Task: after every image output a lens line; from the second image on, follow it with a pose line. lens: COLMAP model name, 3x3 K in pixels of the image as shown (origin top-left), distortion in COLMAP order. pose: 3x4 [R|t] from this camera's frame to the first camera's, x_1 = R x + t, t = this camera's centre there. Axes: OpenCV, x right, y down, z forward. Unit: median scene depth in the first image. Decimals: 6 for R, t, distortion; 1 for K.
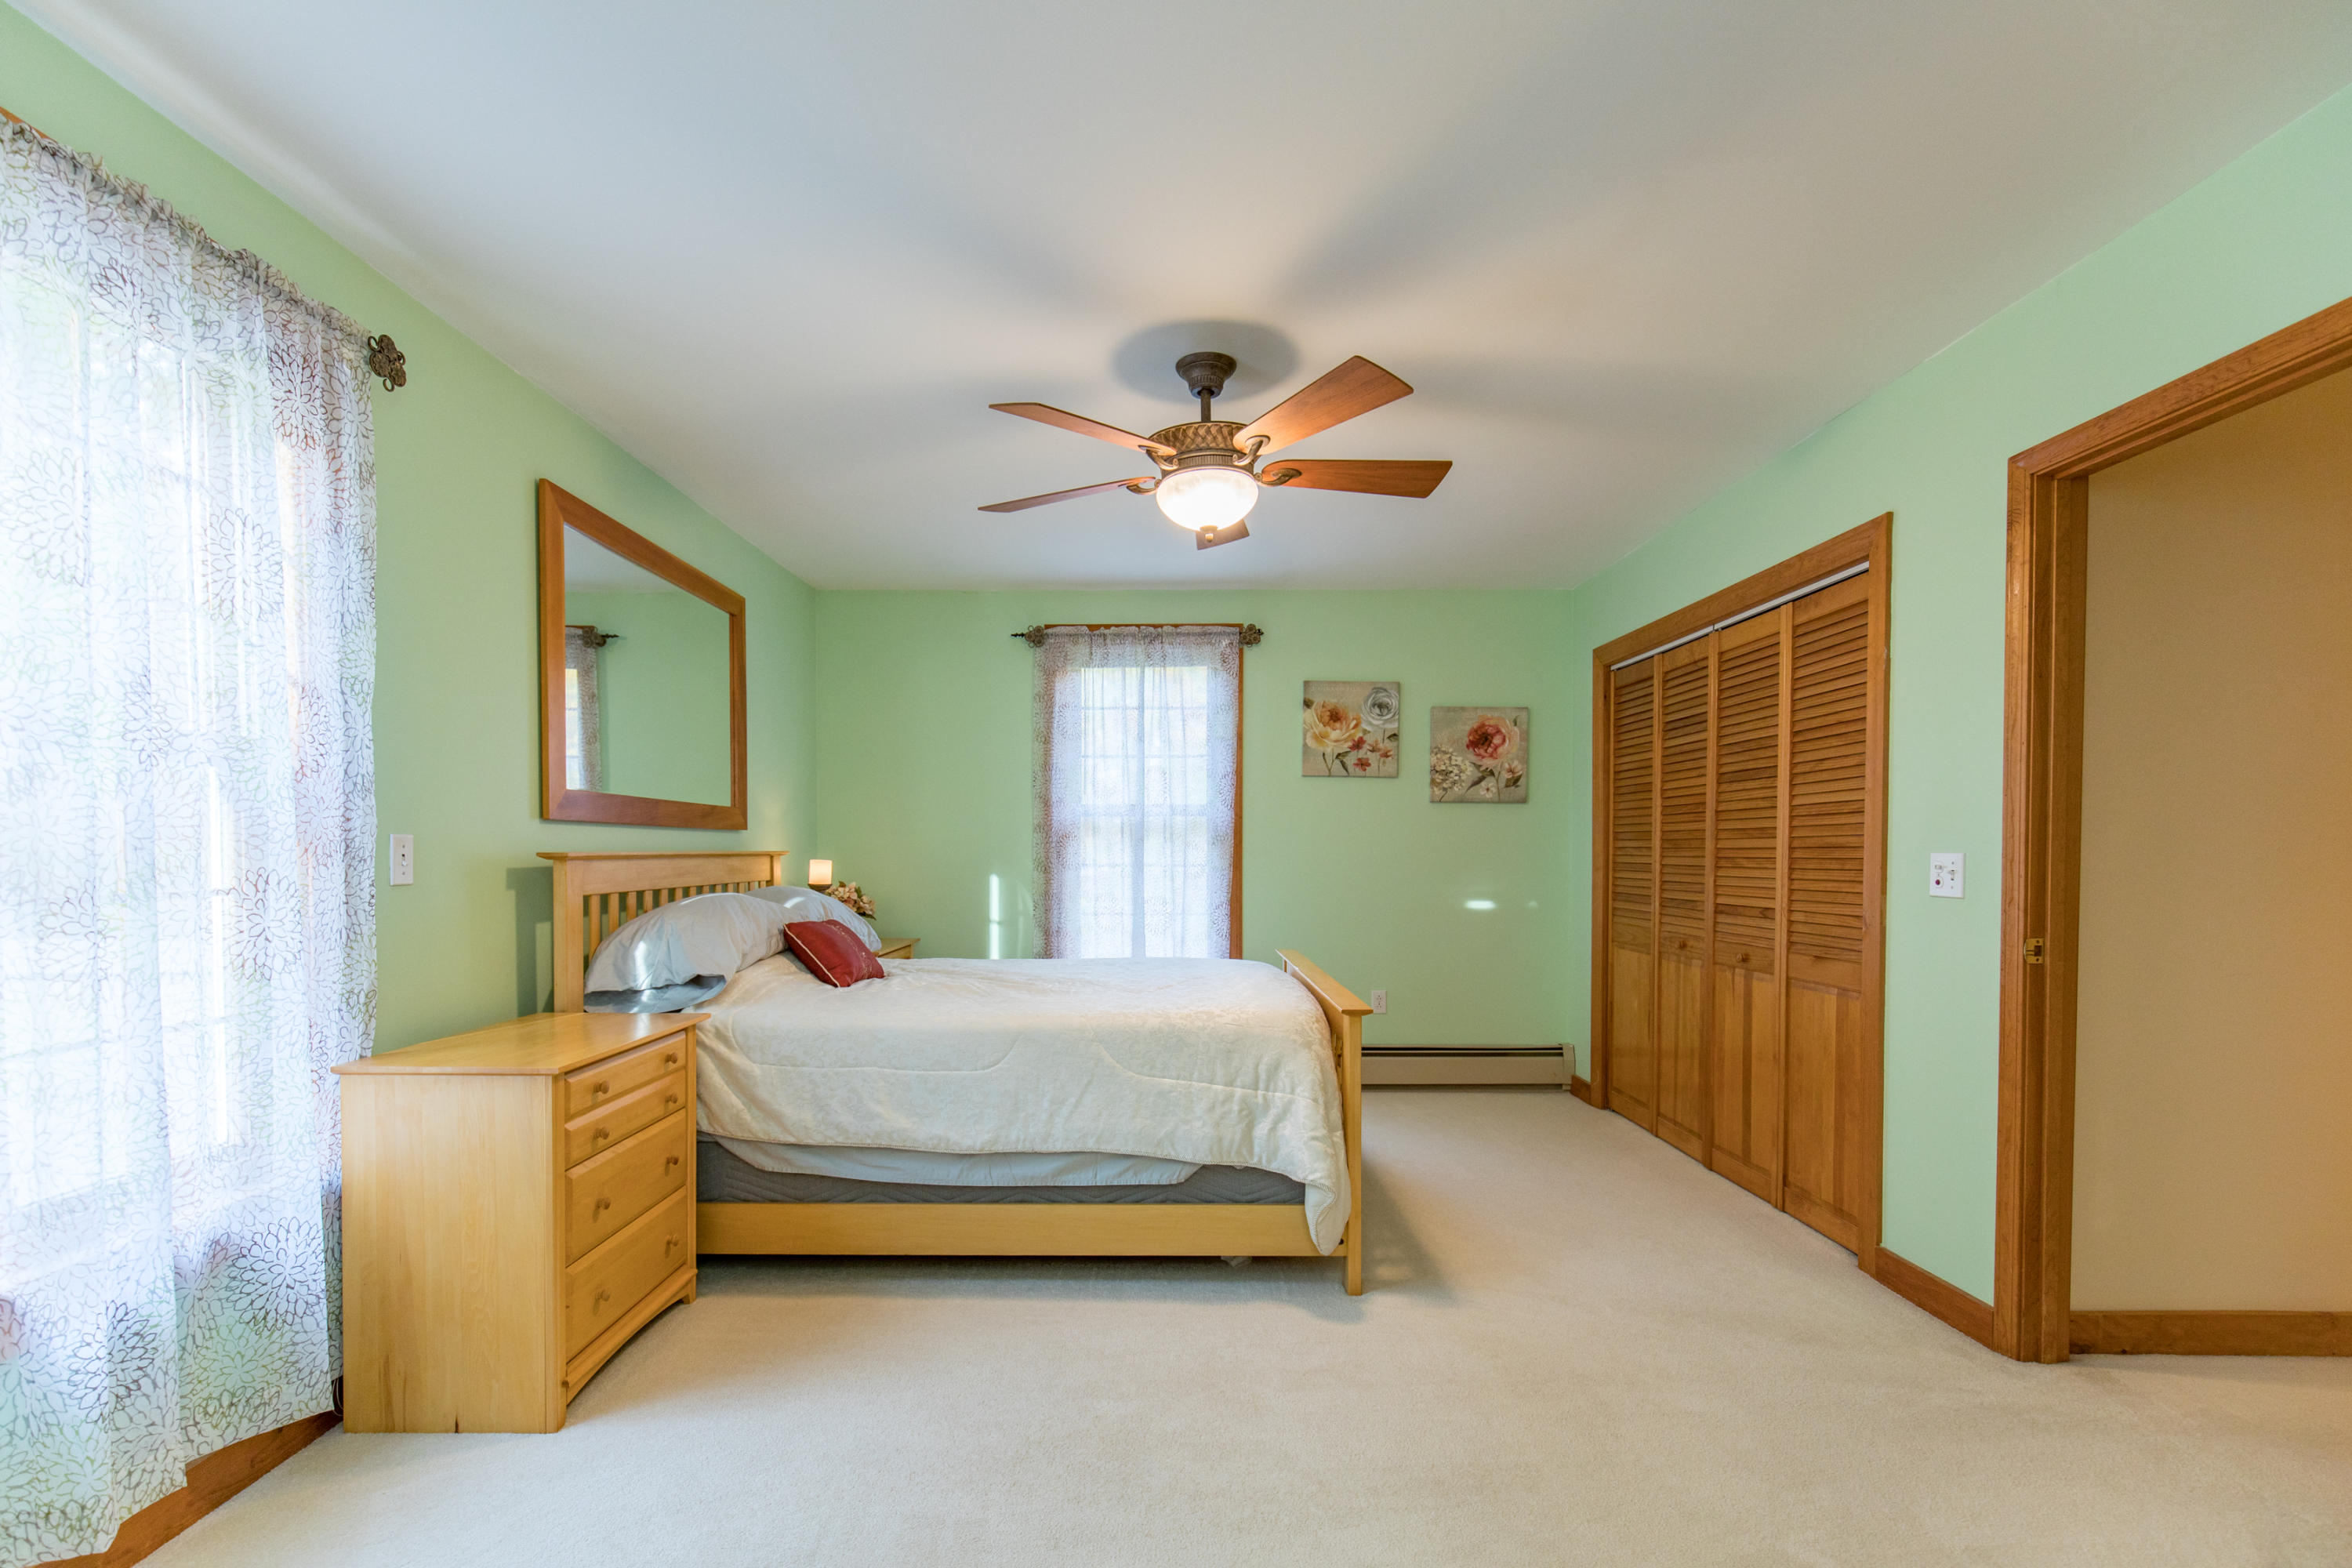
lens RADIAL K [[1081.1, 0, 1172.7], [0, 1081.1, 878.4], [0, 0, 1]] dist [0.000123, -0.000090]
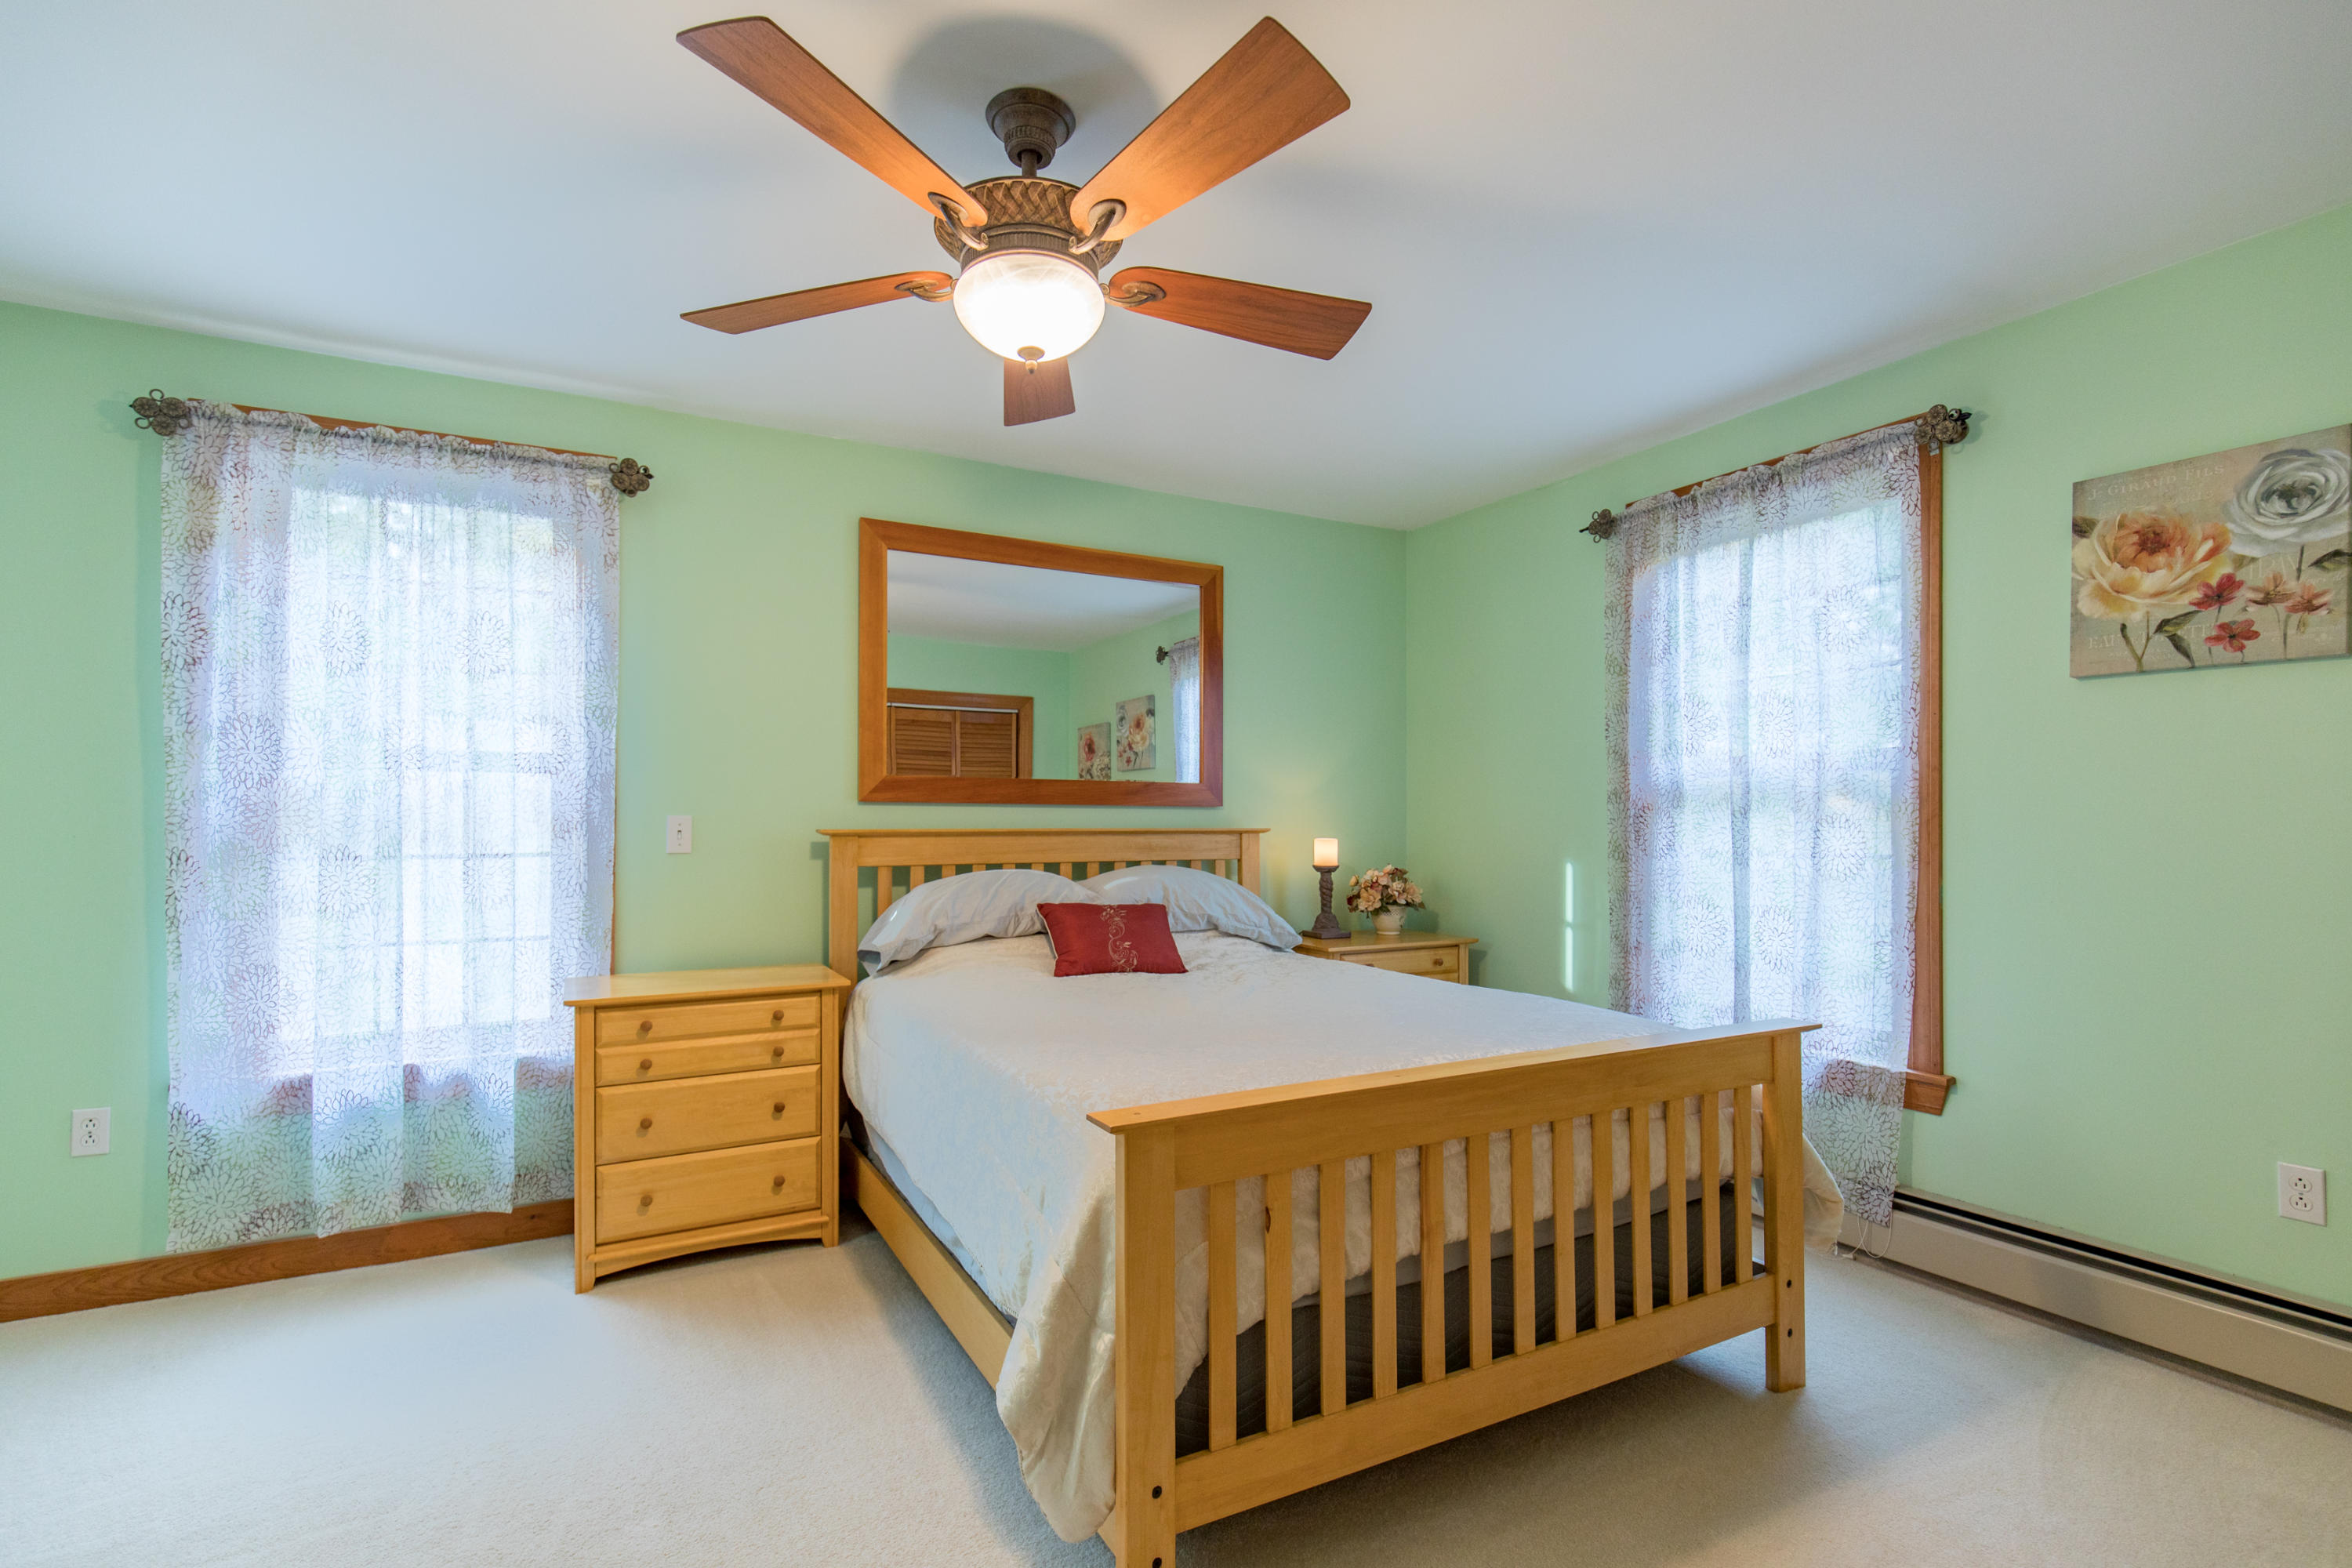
lens RADIAL K [[1084.9, 0, 1174.4], [0, 1084.9, 820.2], [0, 0, 1]] dist [-0.001768, -0.000463]
pose [[0.475864, -0.001031, -0.879518, 0.358171], [-0.023860, 0.999616, -0.014081, -0.014432], [0.879195, 0.027686, 0.475657, 0.415717]]
